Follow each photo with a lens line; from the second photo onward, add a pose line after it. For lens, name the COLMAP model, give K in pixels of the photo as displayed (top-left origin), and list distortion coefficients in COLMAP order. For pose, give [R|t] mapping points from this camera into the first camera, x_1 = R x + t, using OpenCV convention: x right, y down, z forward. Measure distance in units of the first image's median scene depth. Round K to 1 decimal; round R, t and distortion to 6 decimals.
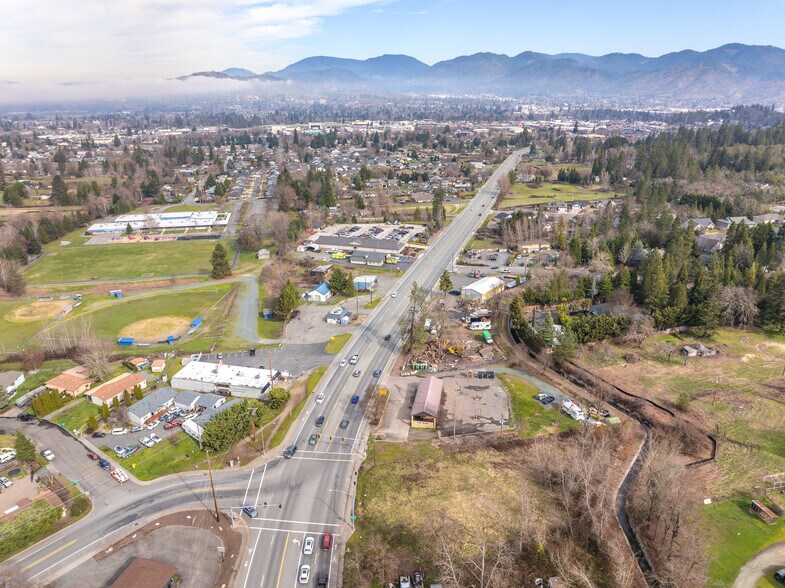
lens RADIAL K [[546.3, 0, 389.0], [0, 546.3, 294.8], [0, 0, 1]] dist [-0.046213, 0.013468]
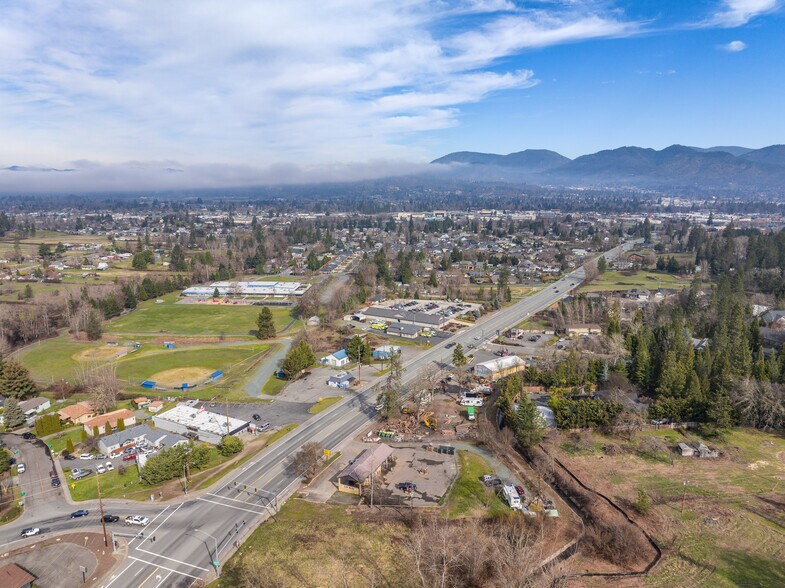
lens RADIAL K [[546.3, 0, 393.1], [0, 546.3, 296.9], [0, 0, 1]] dist [-0.046213, 0.013468]
pose [[0.969388, 0.052546, -0.239844, 0.246140], [-0.088907, 0.985664, -0.143397, 0.024330], [0.228870, 0.160331, 0.960163, 0.030949]]
